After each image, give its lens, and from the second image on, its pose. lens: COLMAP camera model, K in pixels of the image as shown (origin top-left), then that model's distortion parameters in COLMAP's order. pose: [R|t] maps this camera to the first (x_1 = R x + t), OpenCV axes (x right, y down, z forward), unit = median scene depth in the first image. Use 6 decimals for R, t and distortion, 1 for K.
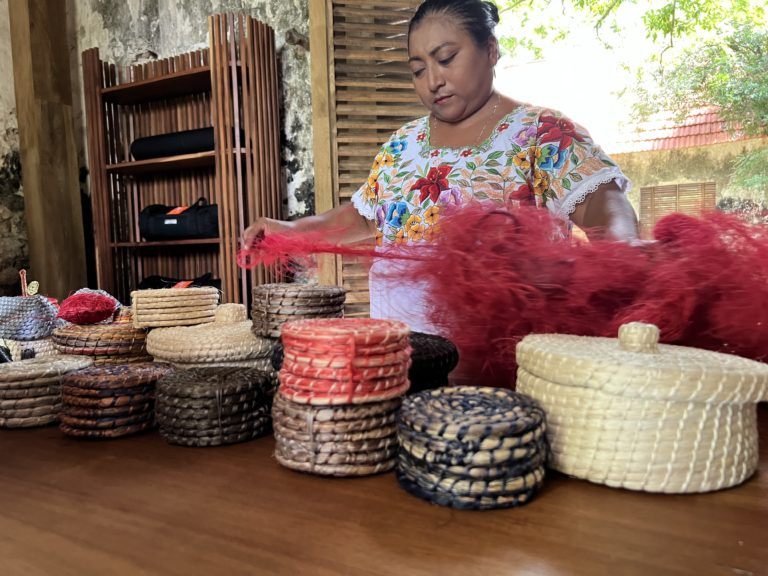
lens RADIAL K [[578.5, 0, 382.4], [0, 578.5, 287.3], [0, 0, 1]] dist [0.005634, -0.000740]
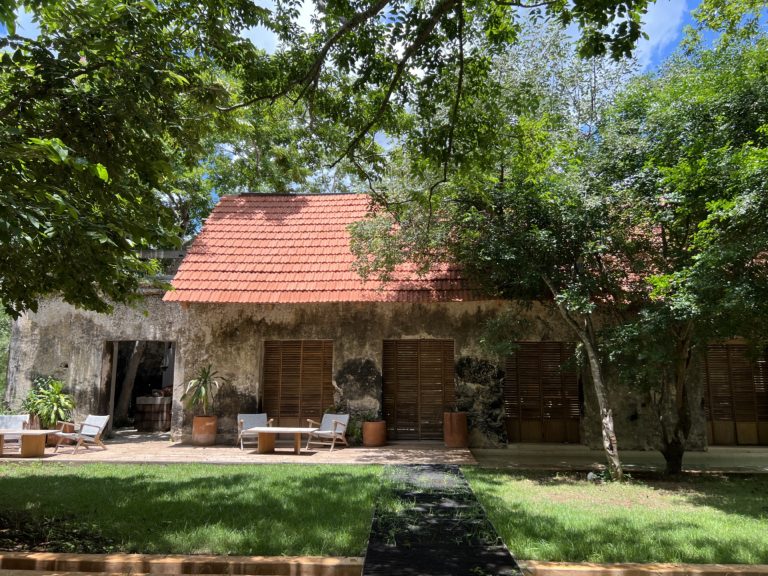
lens RADIAL K [[578.5, 0, 383.7], [0, 578.5, 288.3], [0, 0, 1]] dist [0.005634, -0.000740]
pose [[0.903789, 0.098438, 0.416504, 0.058093], [-0.004569, 0.975353, -0.220604, -0.051584], [-0.427954, 0.197476, 0.881963, 0.182148]]
